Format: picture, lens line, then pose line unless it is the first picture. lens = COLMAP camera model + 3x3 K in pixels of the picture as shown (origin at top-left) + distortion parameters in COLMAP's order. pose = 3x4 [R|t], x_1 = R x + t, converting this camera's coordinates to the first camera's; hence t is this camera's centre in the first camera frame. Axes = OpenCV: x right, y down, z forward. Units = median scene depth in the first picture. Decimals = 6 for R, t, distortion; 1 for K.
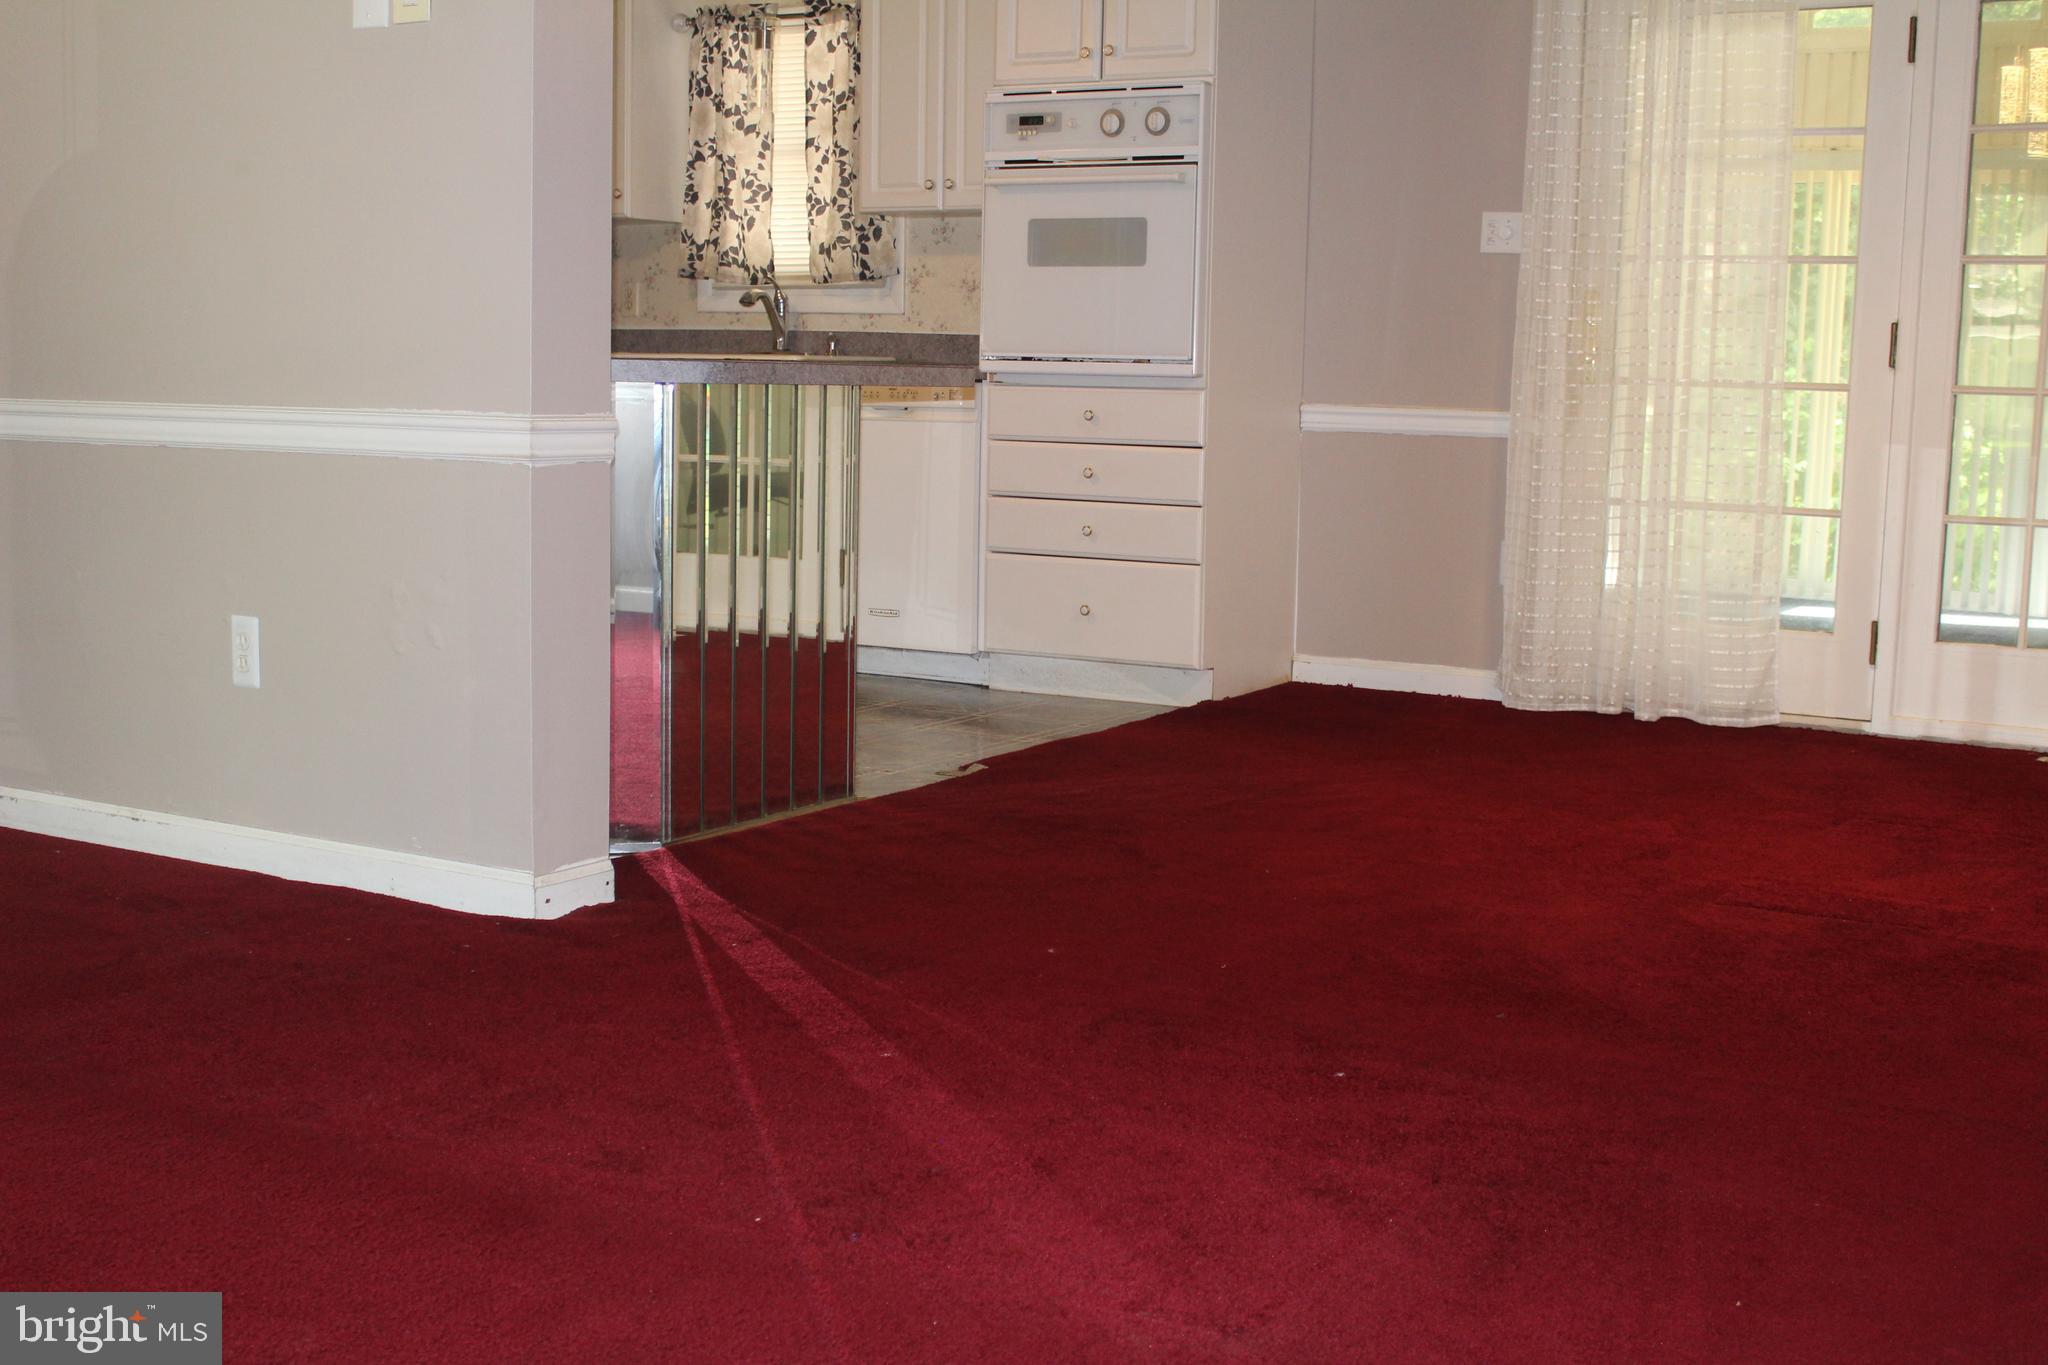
lens RADIAL K [[2538.0, 0, 1023.1], [0, 2538.0, 686.0], [0, 0, 1]] dist [-0.046052, 0.000000]
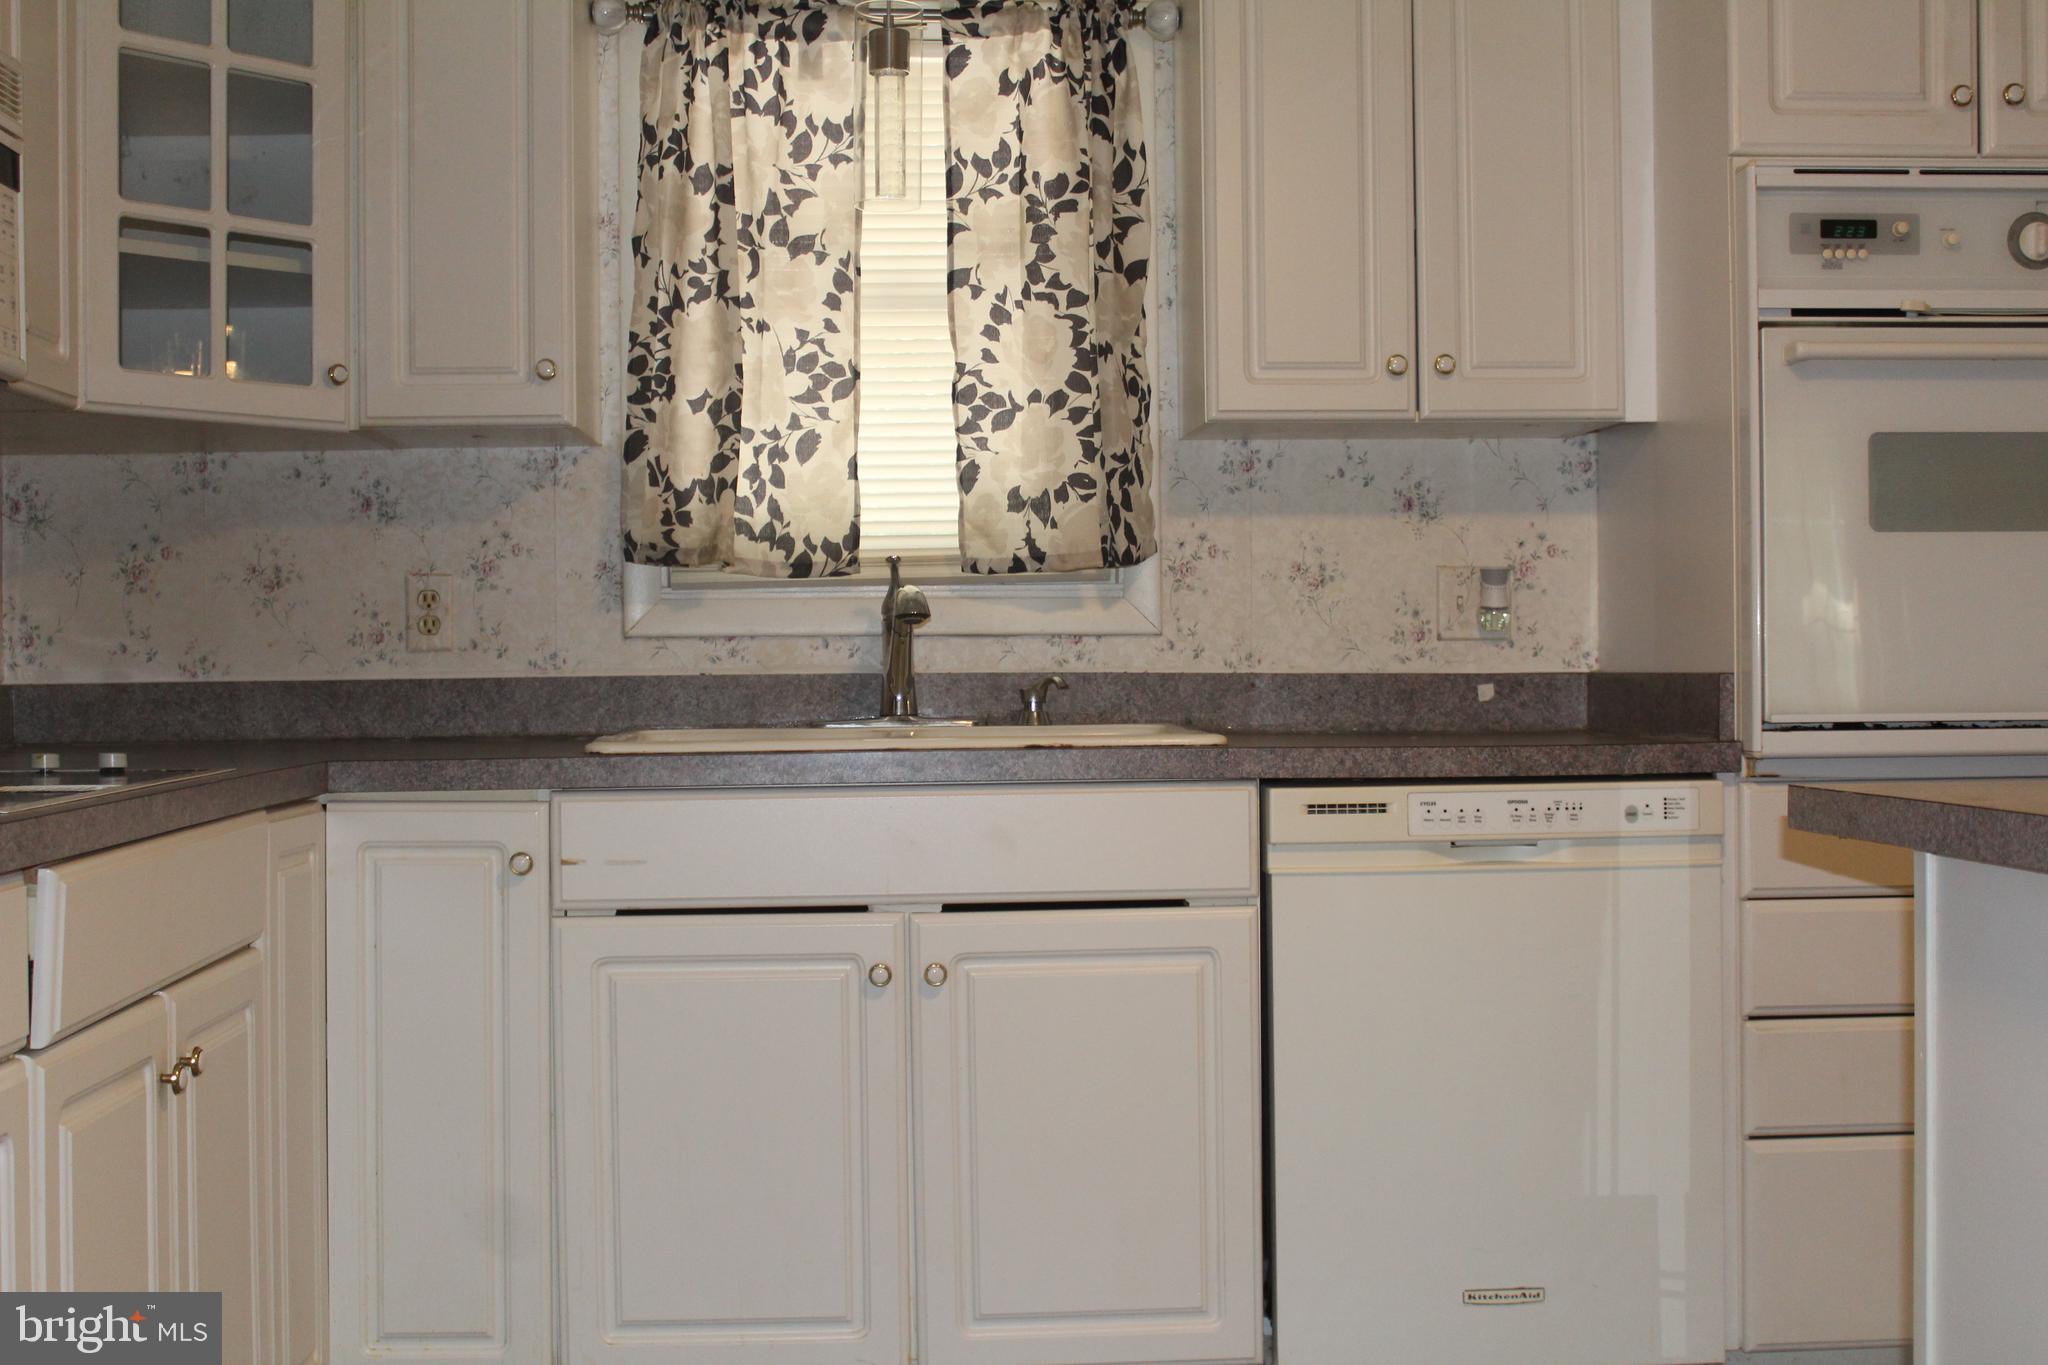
lens RADIAL K [[2538.0, 0, 1024.7], [0, 2538.0, 674.9], [0, 0, 1]] dist [-0.046052, 0.000000]
pose [[0.826883, -0.027728, 0.561689, -0.342360], [0.095227, 0.991264, -0.091254, -0.096908], [-0.554252, 0.128944, 0.822300, 0.613867]]
